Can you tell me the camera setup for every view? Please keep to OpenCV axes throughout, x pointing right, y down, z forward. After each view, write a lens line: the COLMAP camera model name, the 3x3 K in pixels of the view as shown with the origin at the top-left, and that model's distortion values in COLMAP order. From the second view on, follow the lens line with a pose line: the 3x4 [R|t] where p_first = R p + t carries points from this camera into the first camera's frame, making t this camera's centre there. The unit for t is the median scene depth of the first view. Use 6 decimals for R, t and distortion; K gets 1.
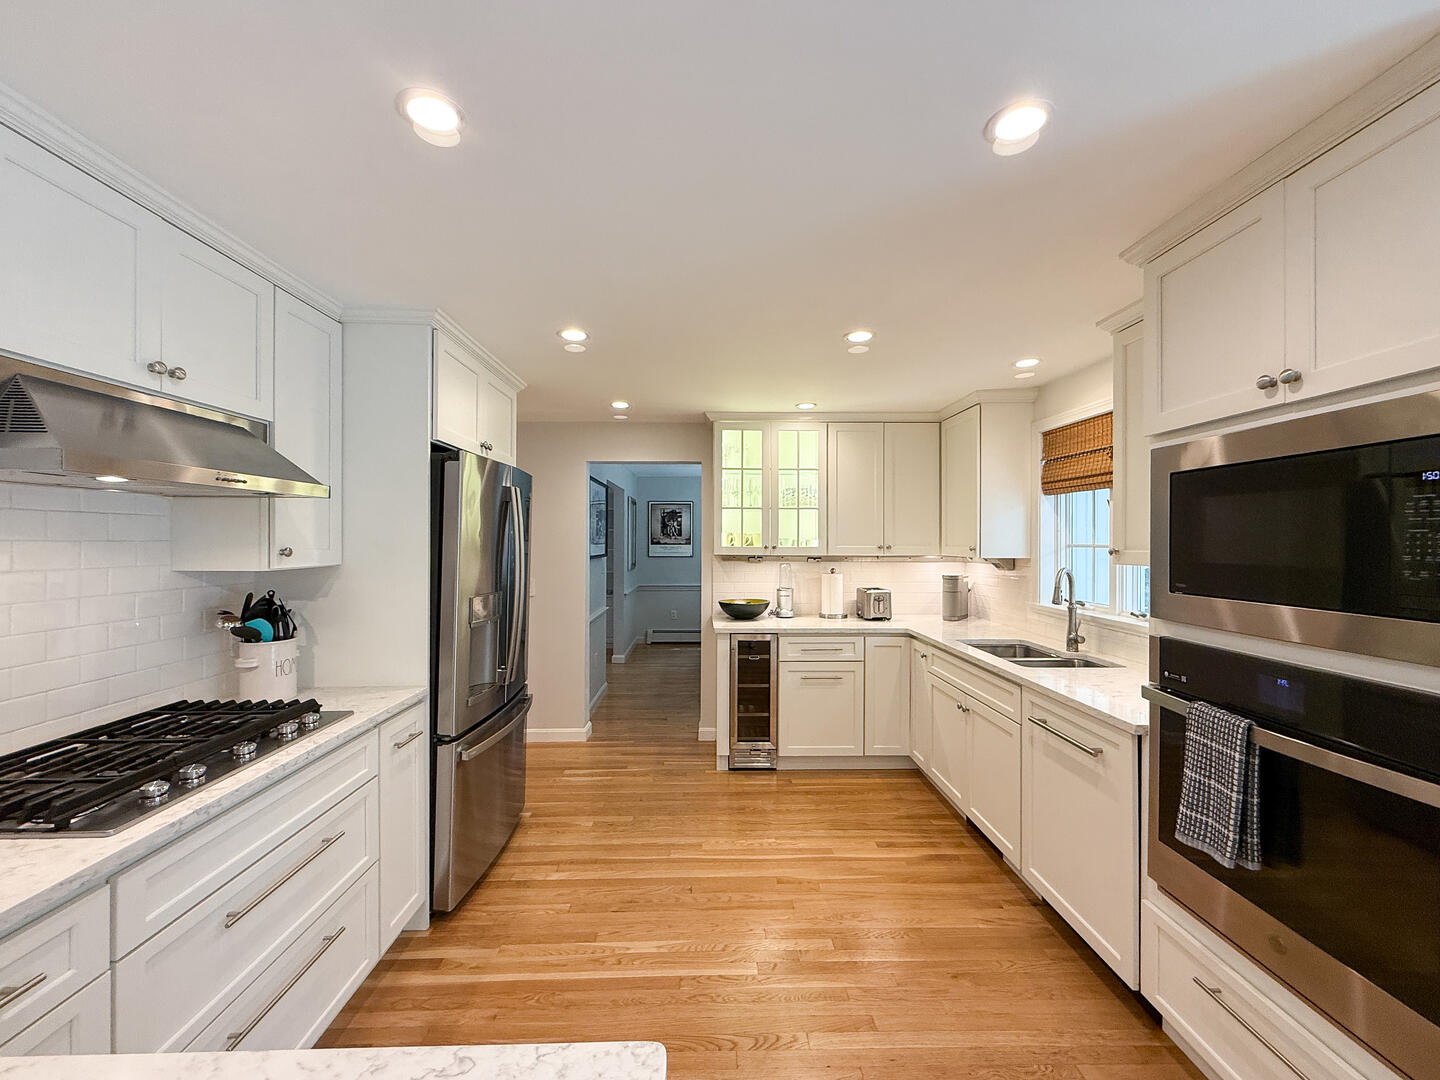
lens RADIAL K [[583.8, 0, 715.4], [0, 583.8, 531.5], [0, 0, 1]] dist [-0.000180, 0.000183]
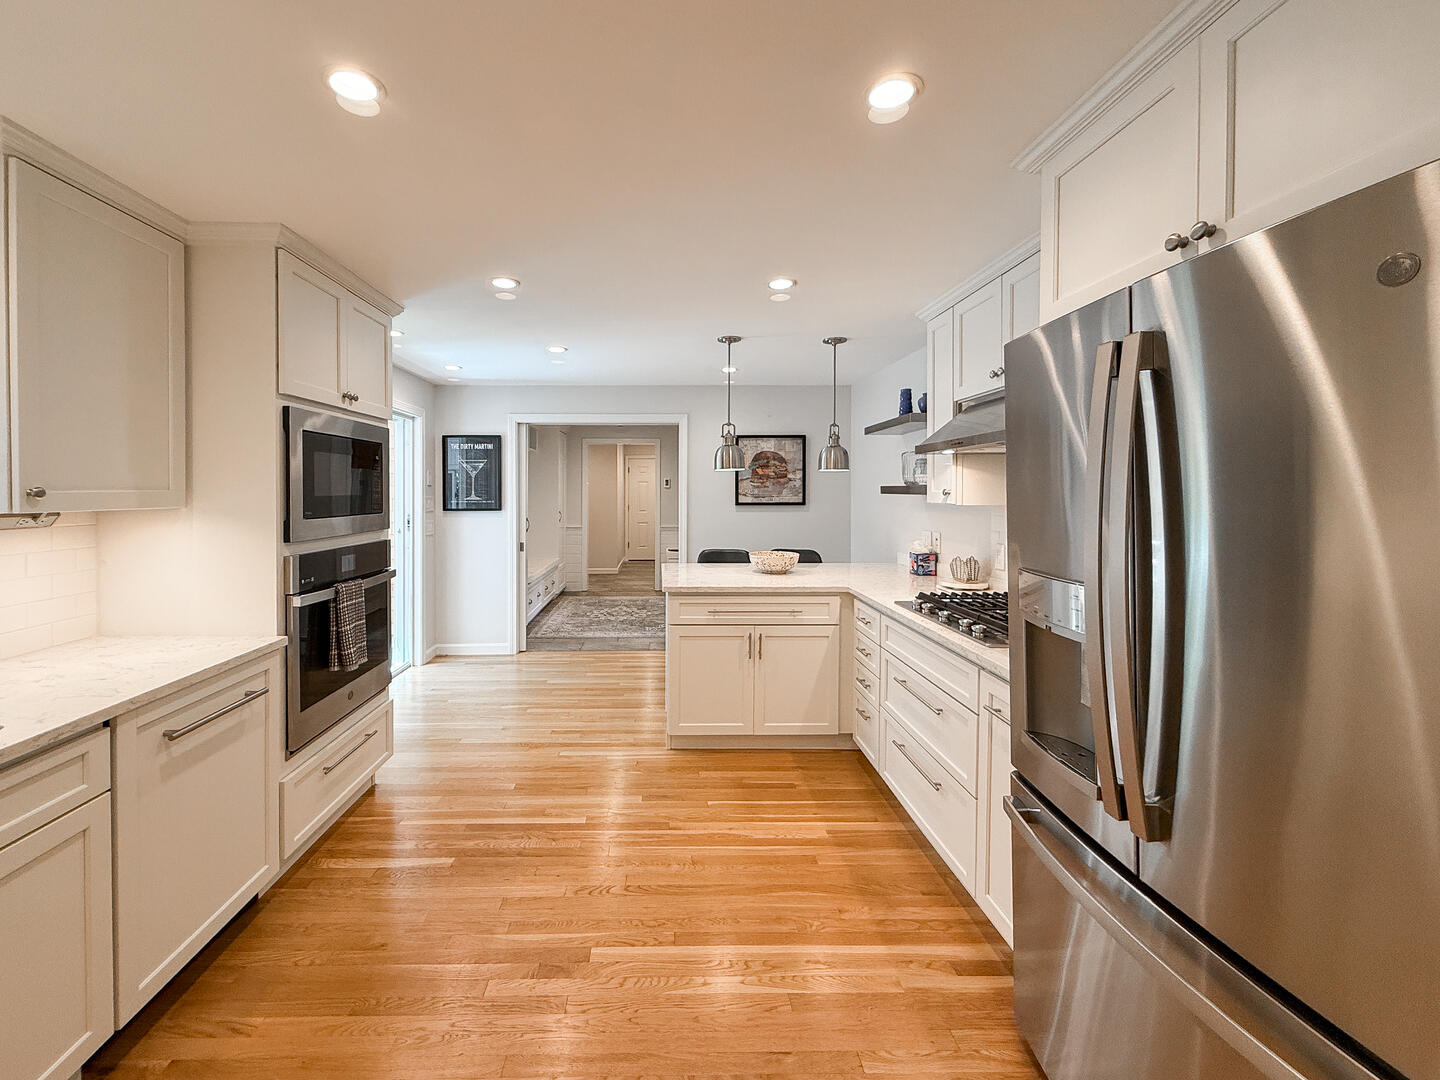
lens RADIAL K [[583.8, 0, 715.4], [0, 583.8, 531.5], [0, 0, 1]] dist [-0.000180, 0.000183]
pose [[-0.997360, 0.001205, -0.072608, -0.030658], [-0.003081, 0.998260, 0.058882, 0.020636], [0.072552, 0.058950, -0.995621, 1.028716]]
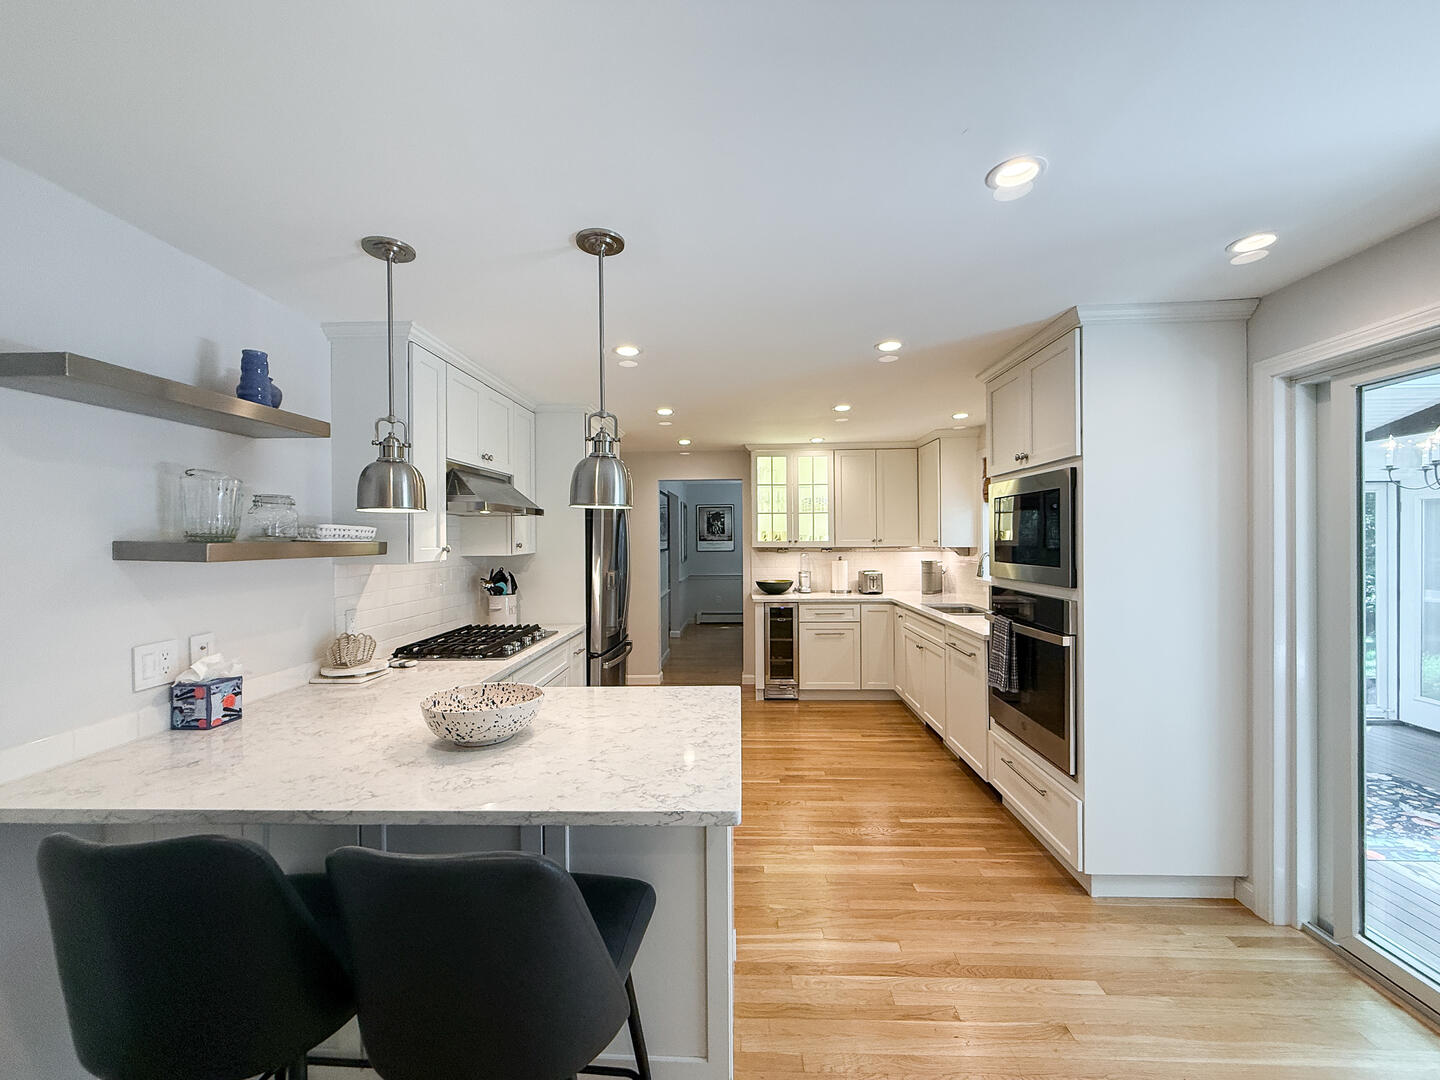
lens RADIAL K [[583.8, 0, 715.4], [0, 583.8, 531.5], [0, 0, 1]] dist [-0.000180, 0.000183]
pose [[0.997919, -0.010545, -0.063611, -0.001049], [0.010852, 0.999931, 0.004476, -0.004785], [0.063560, -0.005157, 0.997965, -0.406855]]
